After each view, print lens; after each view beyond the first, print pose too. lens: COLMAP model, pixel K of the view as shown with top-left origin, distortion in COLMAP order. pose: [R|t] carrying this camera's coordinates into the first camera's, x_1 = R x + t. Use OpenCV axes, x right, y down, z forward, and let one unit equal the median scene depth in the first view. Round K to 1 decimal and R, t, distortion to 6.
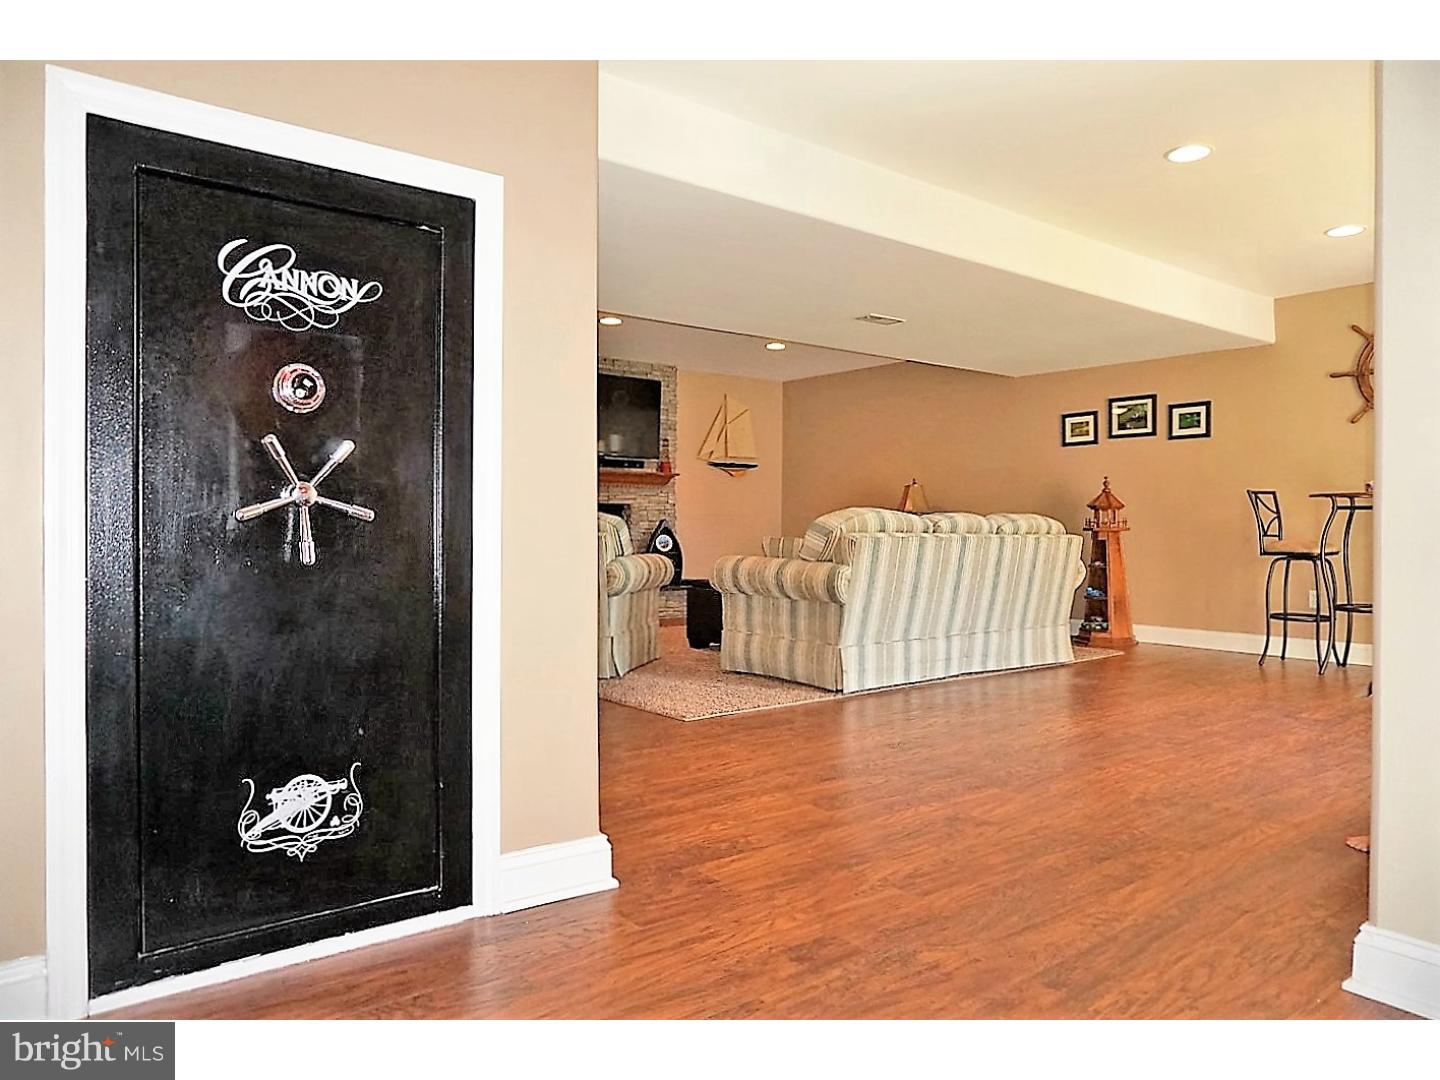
lens RADIAL K [[983.7, 0, 731.2], [0, 983.7, 542.4], [0, 0, 1]] dist [-0.022362, -0.001937]
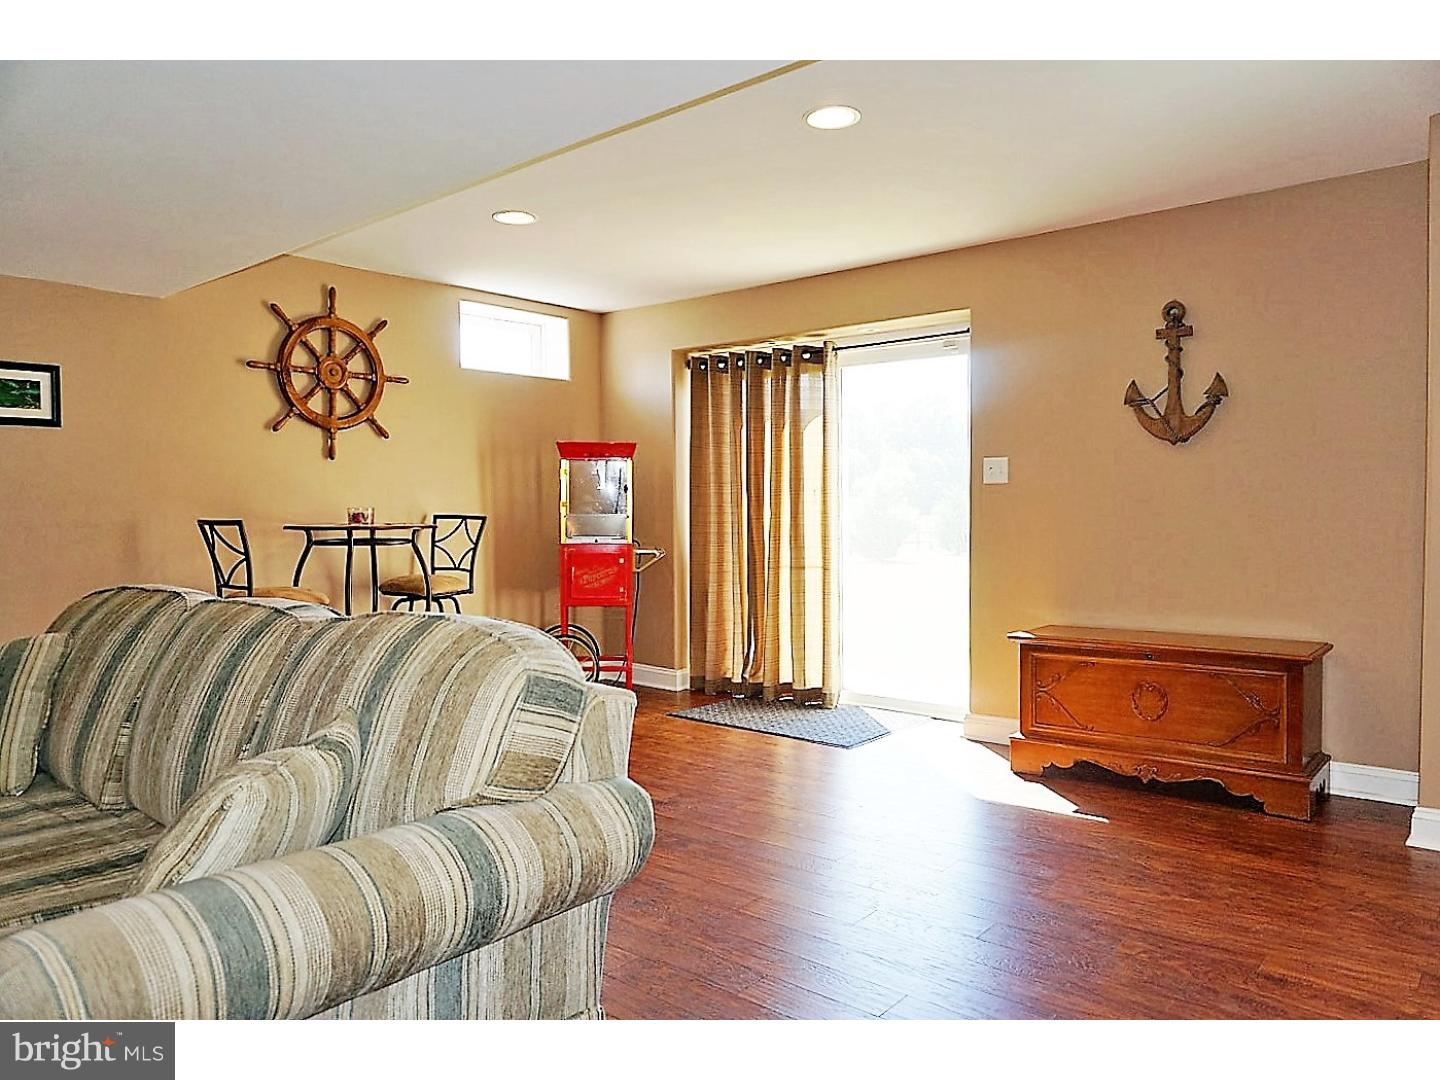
lens RADIAL K [[983.7, 0, 715.7], [0, 983.7, 542.9], [0, 0, 1]] dist [-0.022362, -0.001937]
pose [[-0.173618, -0.032259, 0.984285, -0.190057], [0.029088, 0.998859, 0.037868, -0.054089], [-0.984383, 0.035206, -0.172482, 0.803345]]
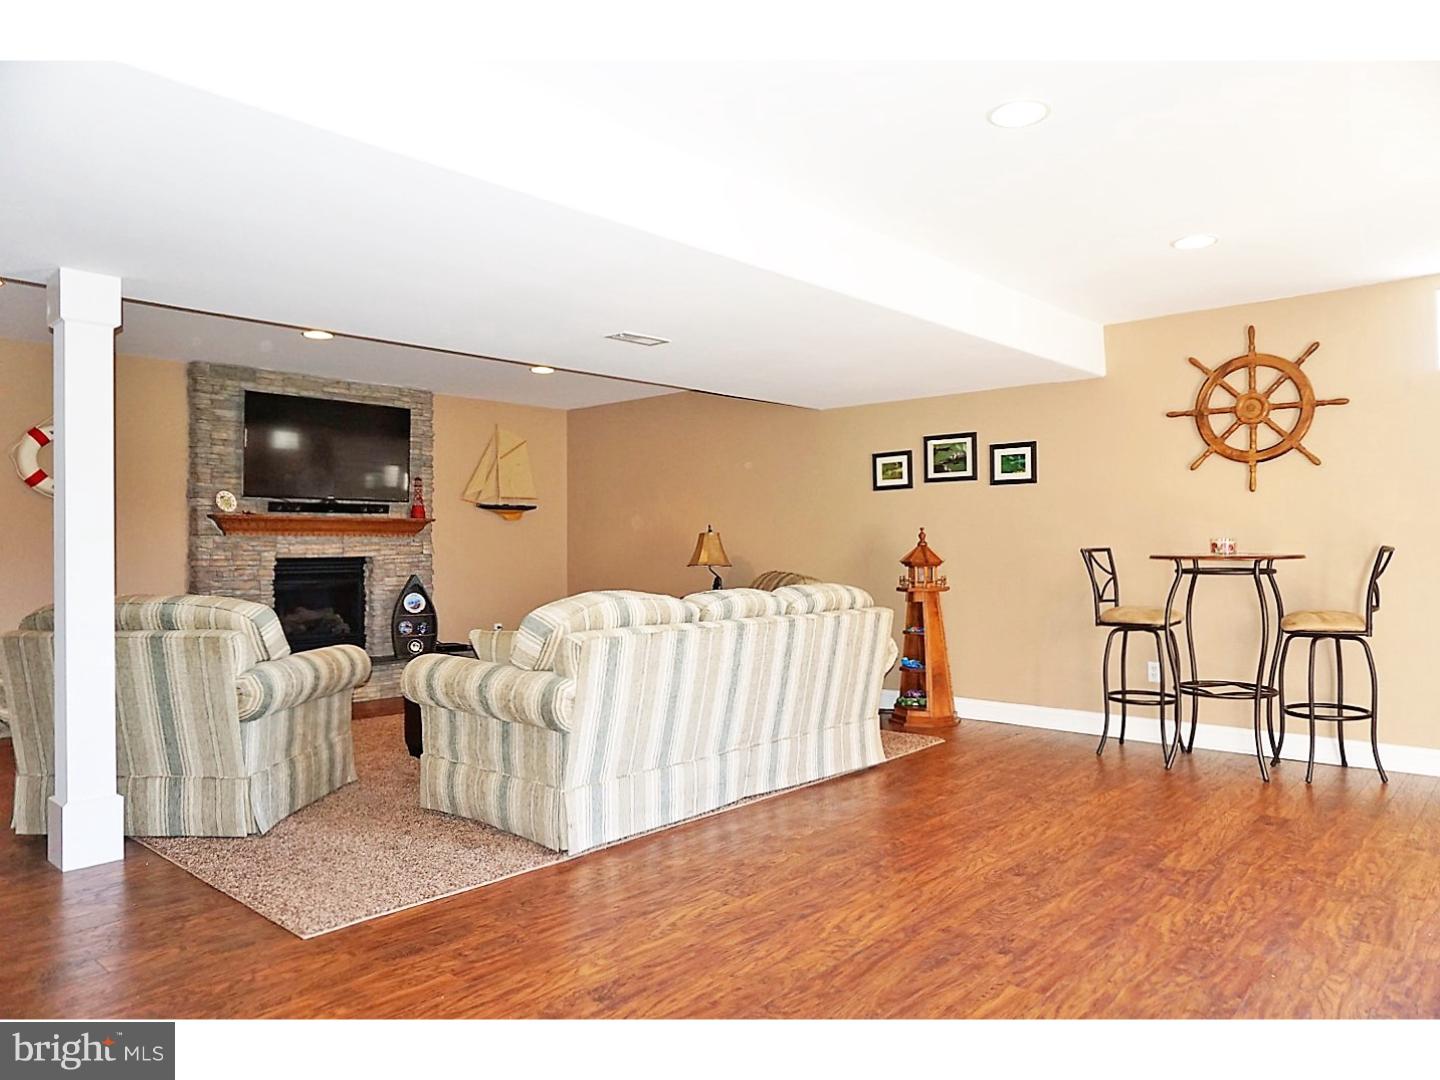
lens RADIAL K [[983.7, 0, 718.7], [0, 983.7, 536.1], [0, 0, 1]] dist [-0.022362, -0.001937]
pose [[0.988246, -0.006986, 0.152710, 0.088907], [0.011239, 0.999572, -0.027005, -0.045941], [-0.152456, 0.028404, 0.987902, 0.209680]]
